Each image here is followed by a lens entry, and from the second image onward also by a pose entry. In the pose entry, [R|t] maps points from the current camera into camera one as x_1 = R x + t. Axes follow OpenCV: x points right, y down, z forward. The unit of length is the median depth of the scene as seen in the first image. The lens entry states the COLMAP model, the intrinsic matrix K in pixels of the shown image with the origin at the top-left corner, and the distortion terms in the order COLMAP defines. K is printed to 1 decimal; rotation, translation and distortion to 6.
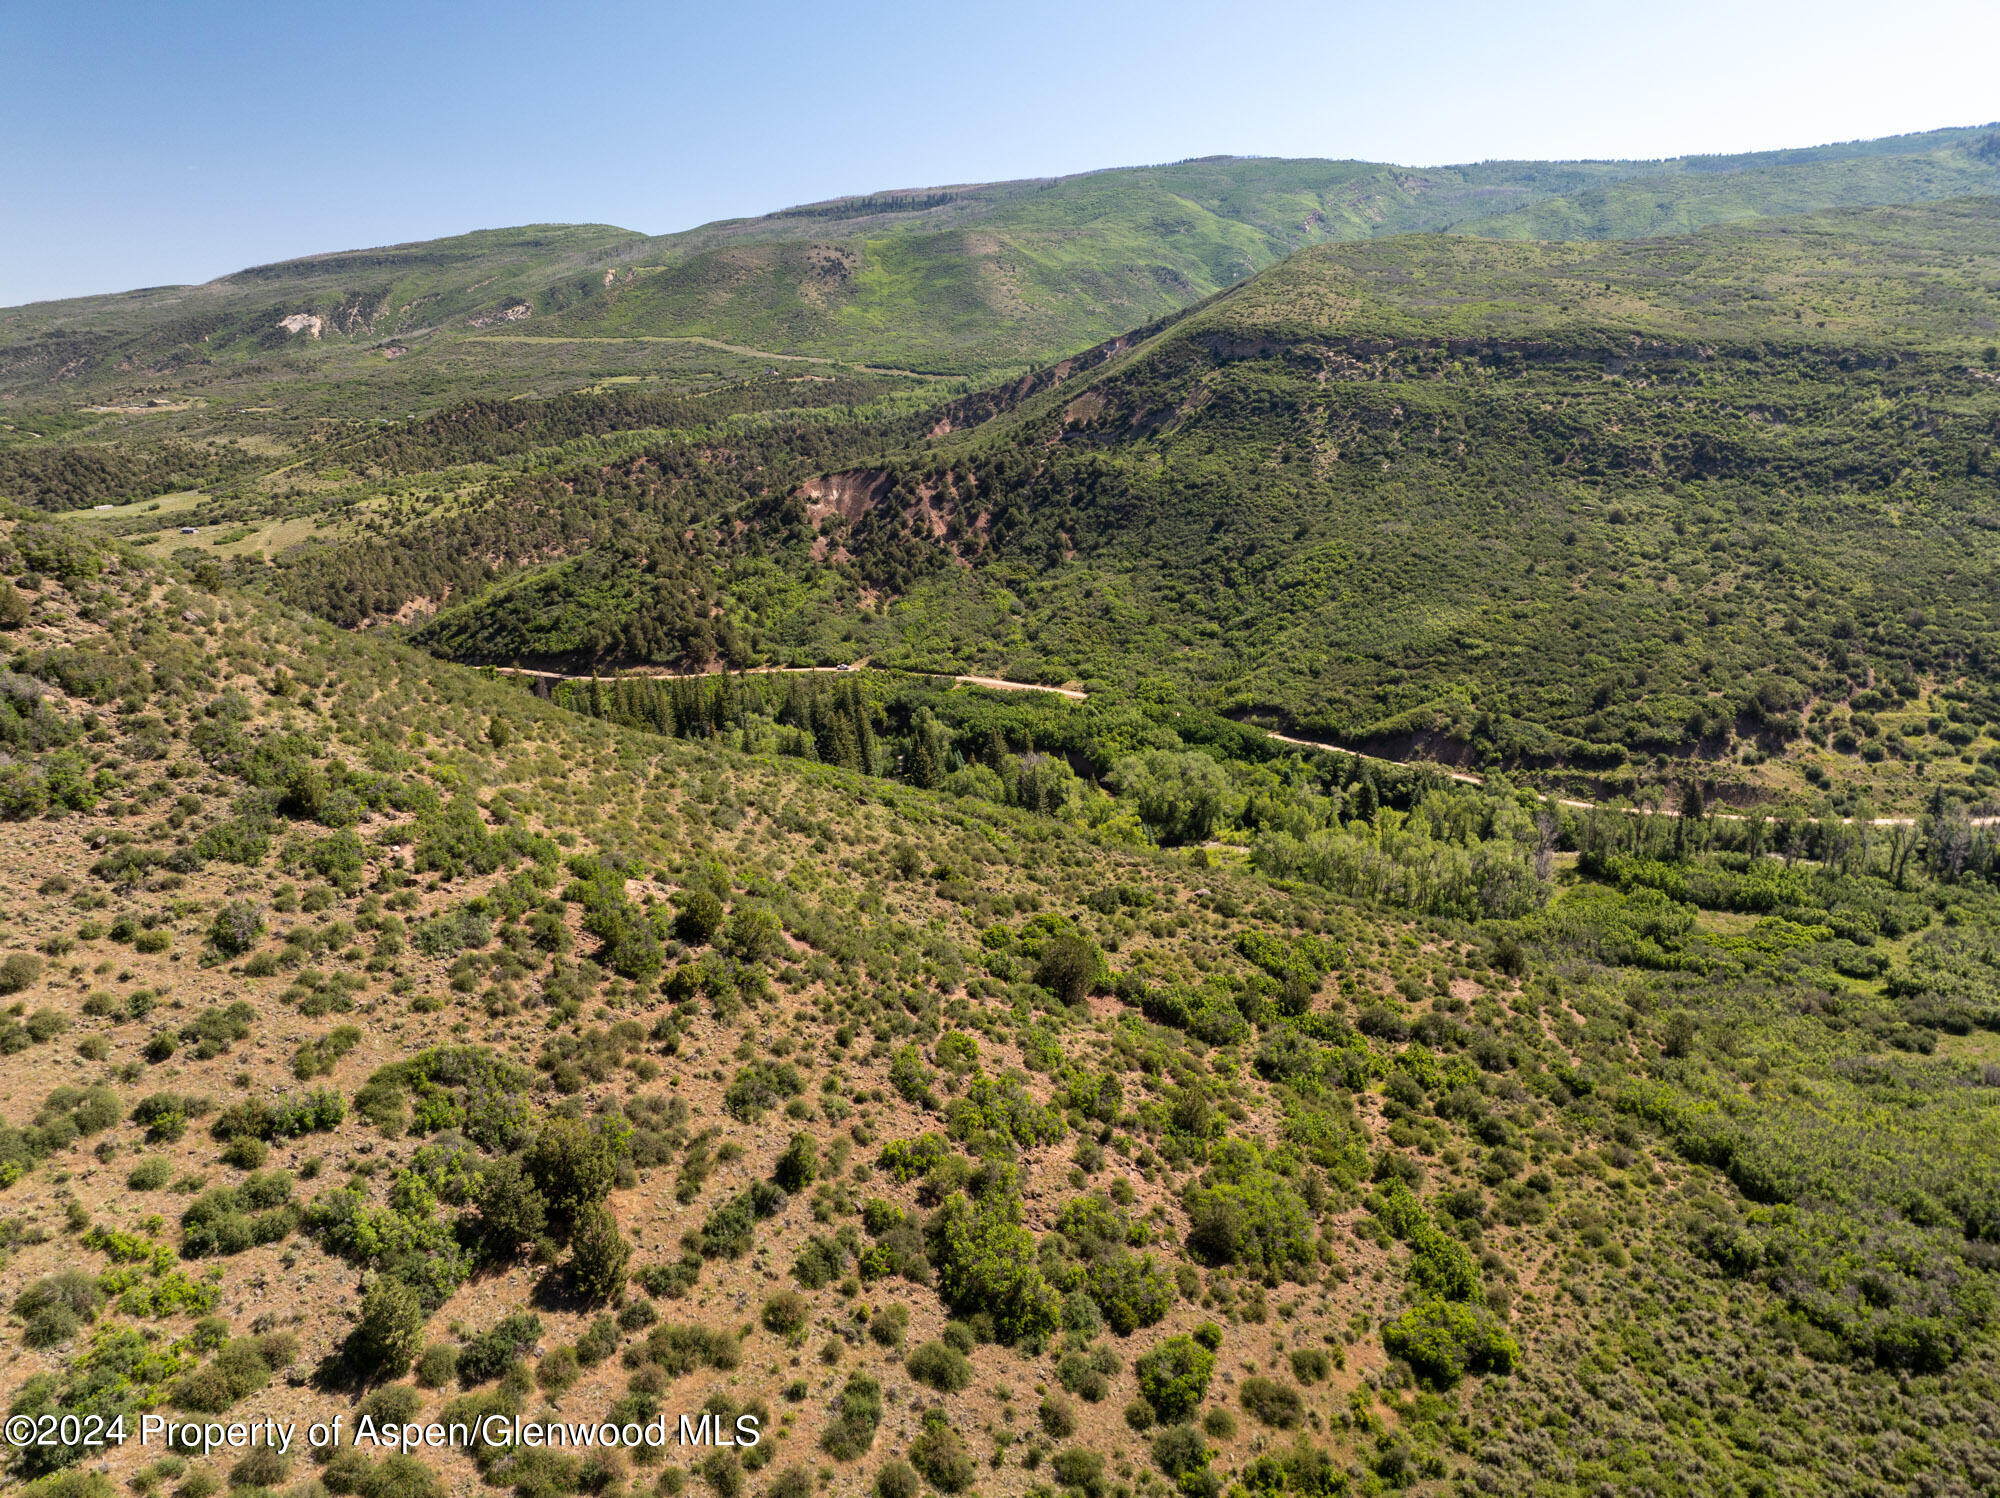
lens RADIAL K [[1418.7, 0, 993.0], [0, 1418.7, 763.5], [0, 0, 1]] dist [-0.033243, 0.003870]
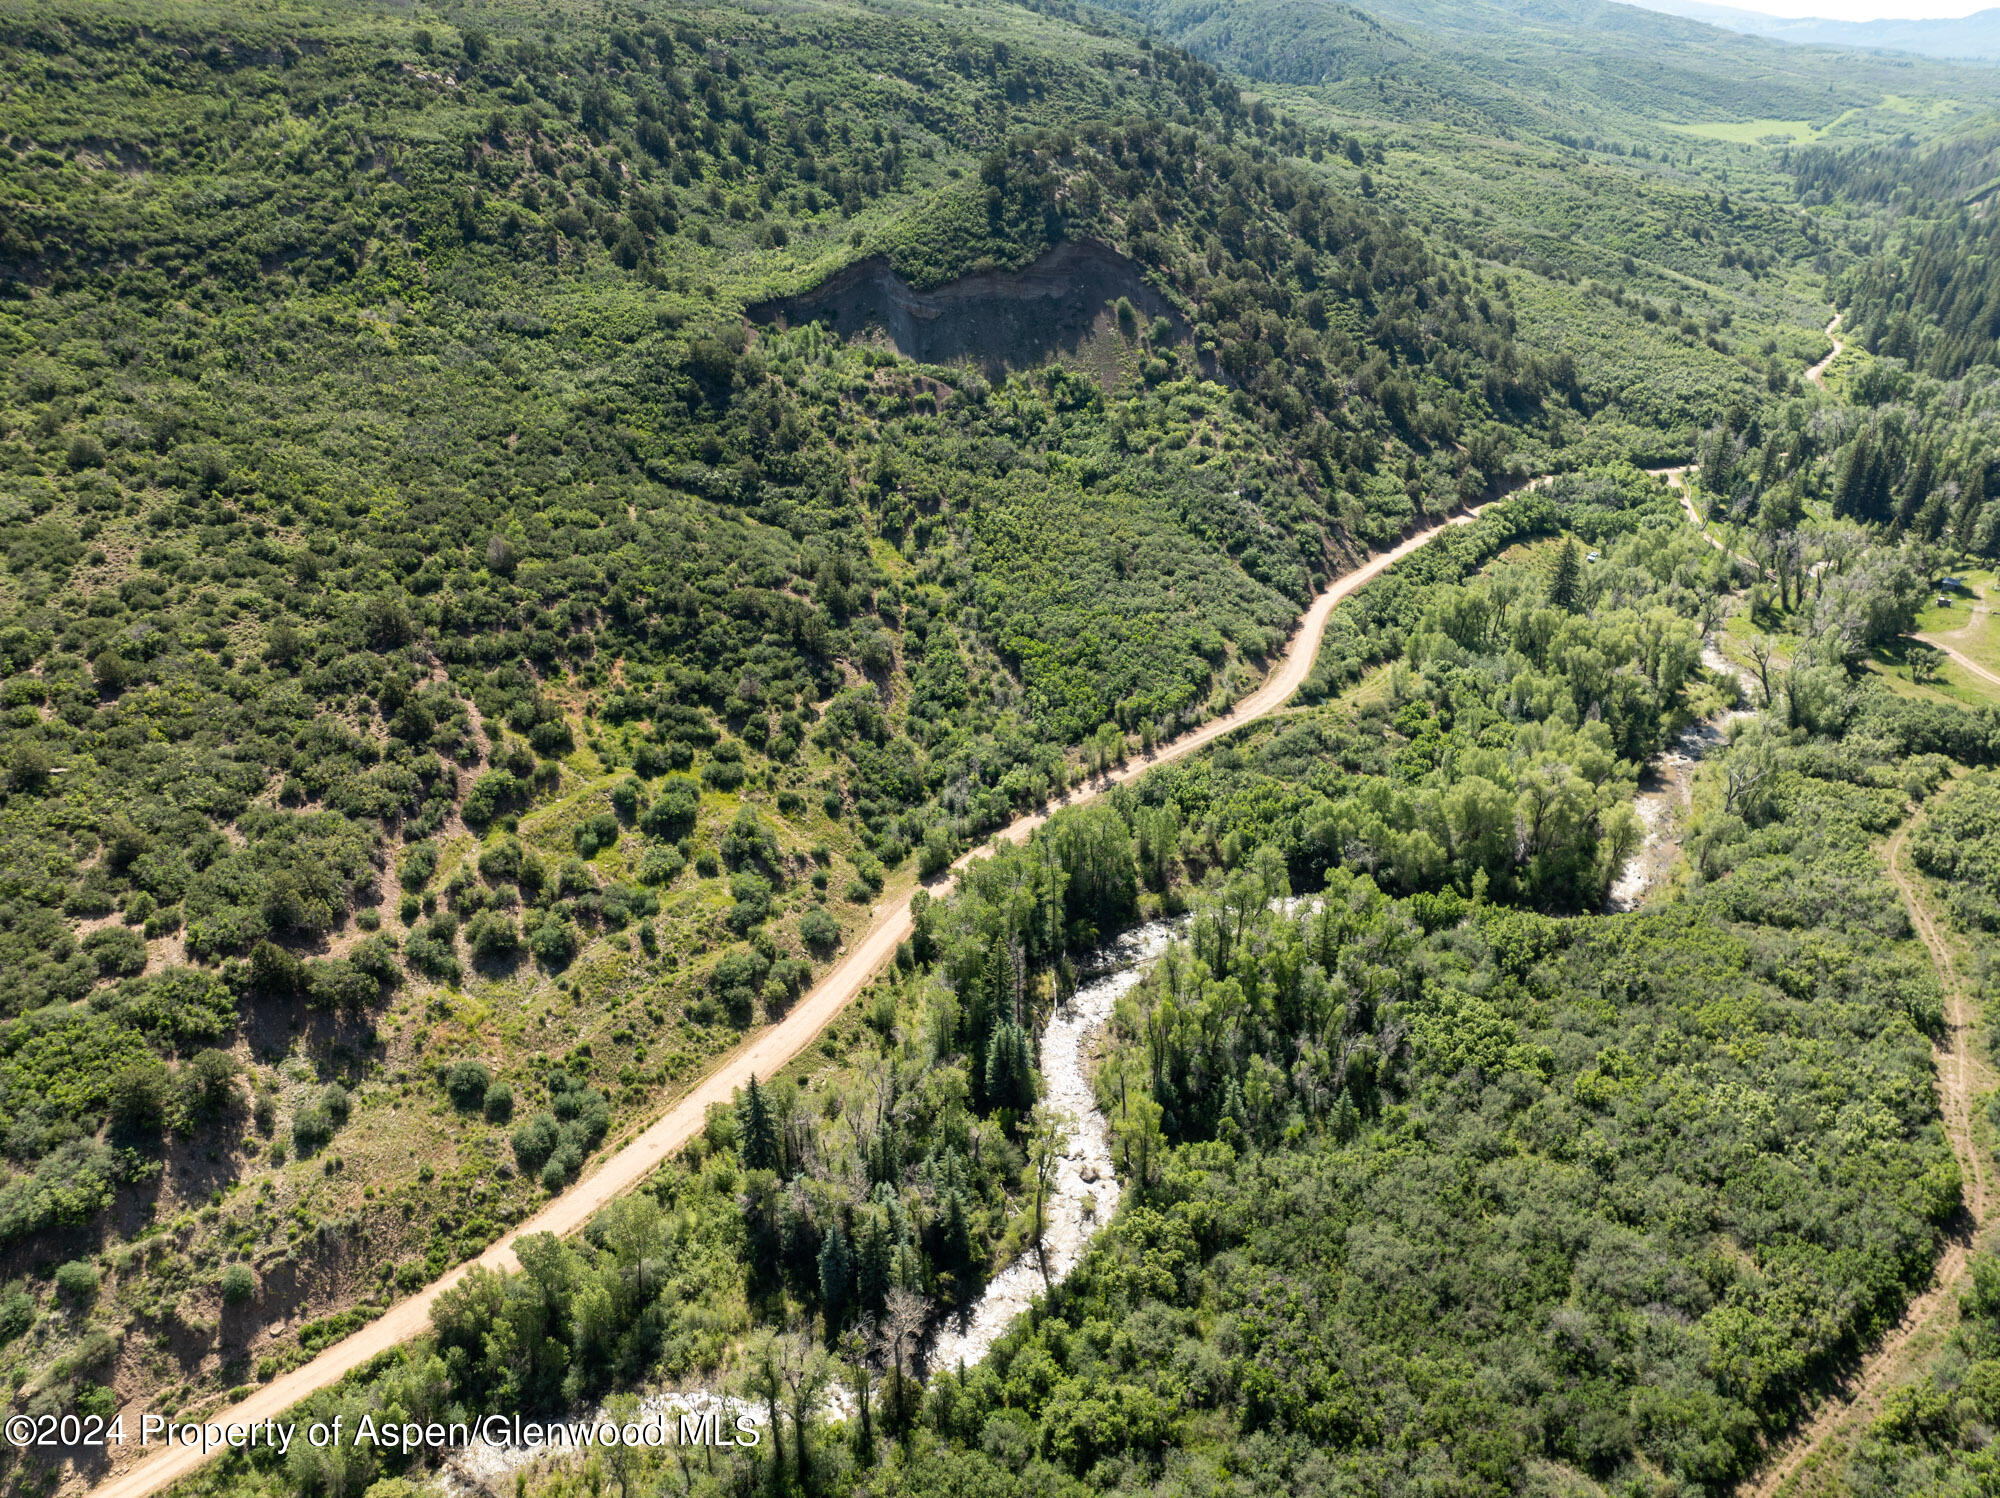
lens RADIAL K [[1418.7, 0, 993.0], [0, 1418.7, 763.5], [0, 0, 1]] dist [-0.033243, 0.003870]
pose [[0.555187, -0.358186, 0.750647, 0.294786], [0.217892, 0.933633, 0.284345, -0.125578], [-0.802677, 0.005695, 0.596387, 0.469721]]
